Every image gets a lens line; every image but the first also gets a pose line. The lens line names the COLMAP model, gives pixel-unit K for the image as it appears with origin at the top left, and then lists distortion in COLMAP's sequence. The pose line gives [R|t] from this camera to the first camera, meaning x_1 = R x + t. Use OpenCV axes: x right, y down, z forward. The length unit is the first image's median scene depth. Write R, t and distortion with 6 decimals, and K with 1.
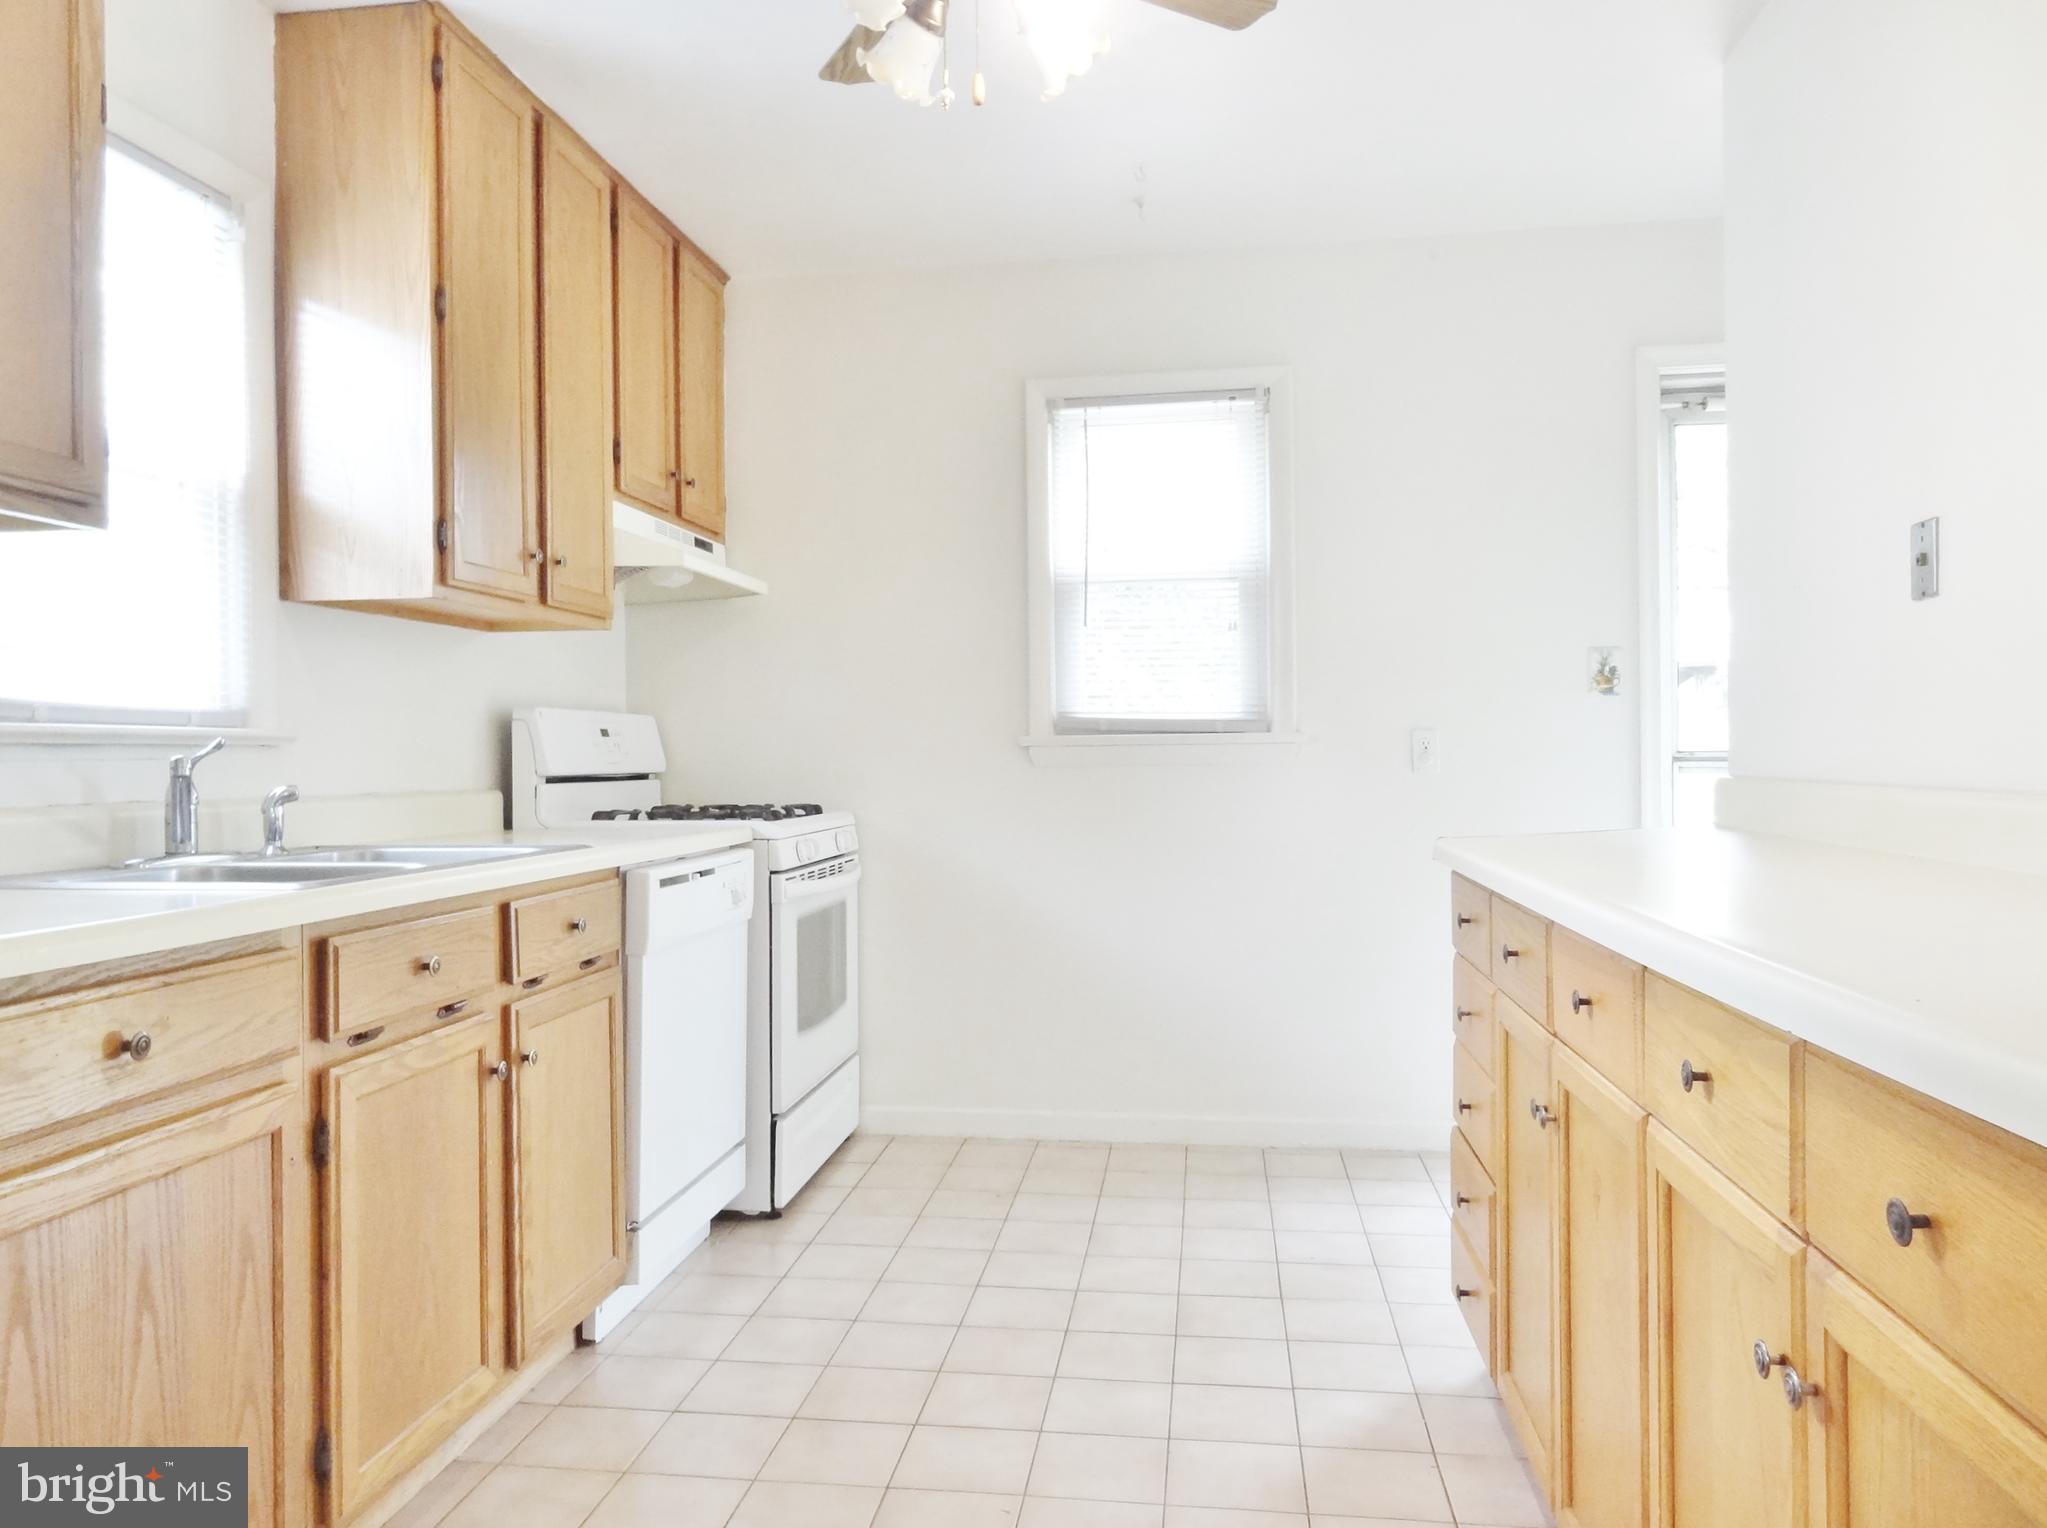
lens RADIAL K [[1438.7, 0, 1023.5], [0, 1438.7, 764.0], [0, 0, 1]] dist [-0.042680, -0.000809]
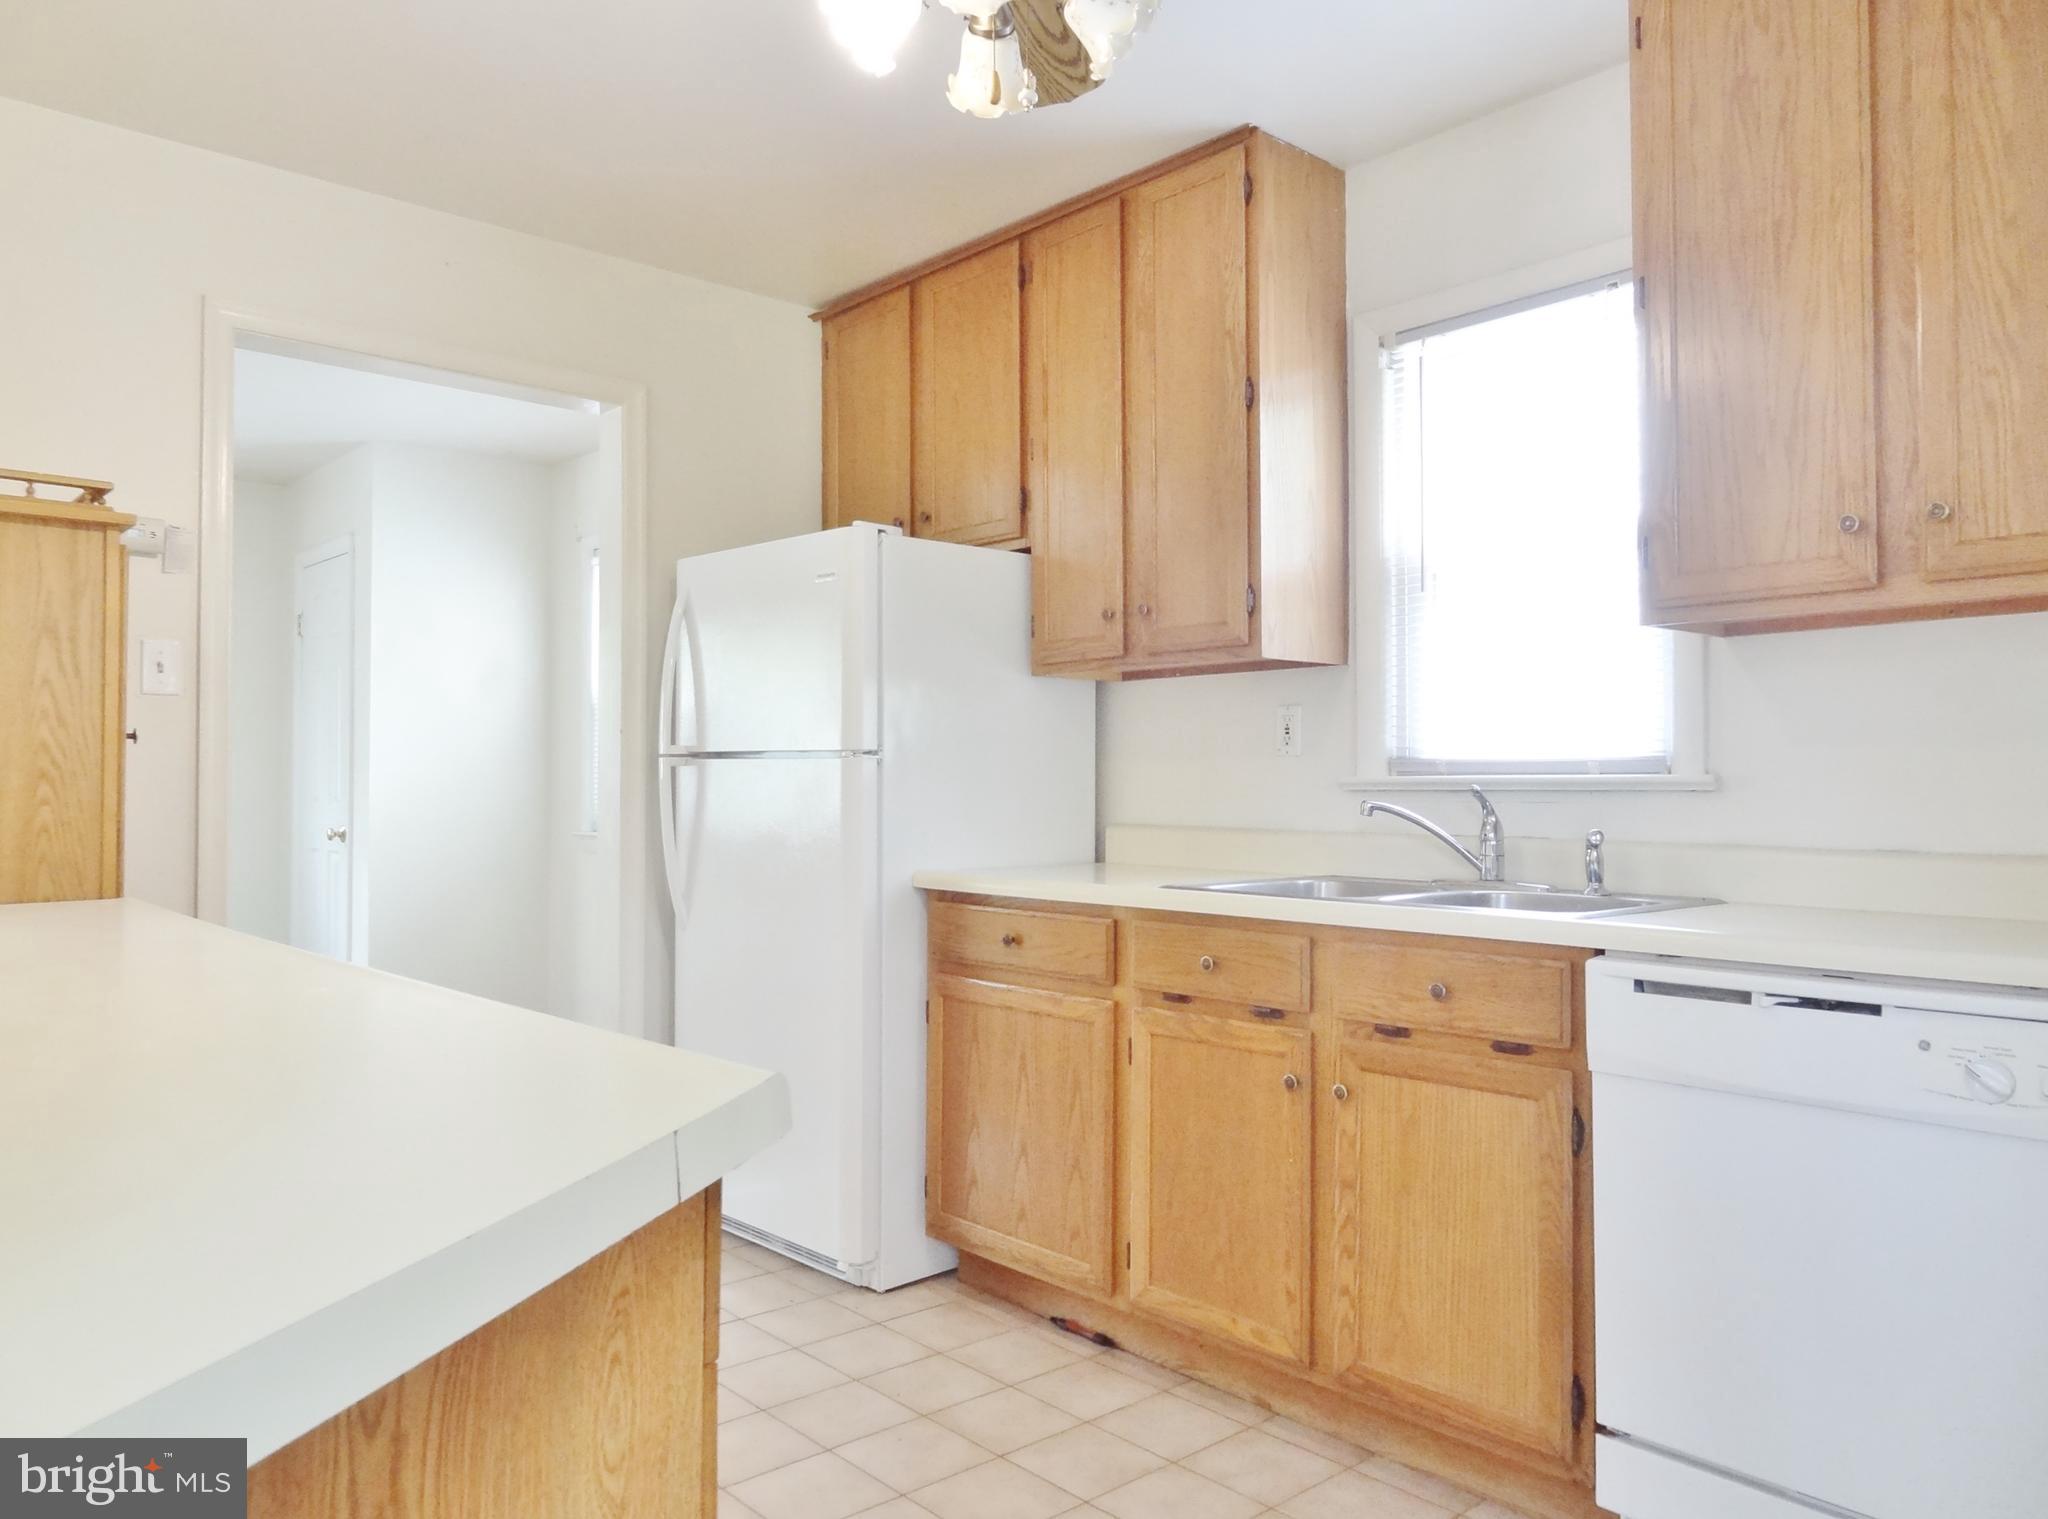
lens RADIAL K [[1439.4, 0, 1024.0], [0, 1439.4, 759.5], [0, 0, 1]] dist [-0.042680, -0.000809]
pose [[-0.643991, -0.007237, -0.764999, 0.643948], [-0.004469, 0.999974, -0.005698, -0.034175], [0.765020, -0.000250, -0.644006, 1.579298]]
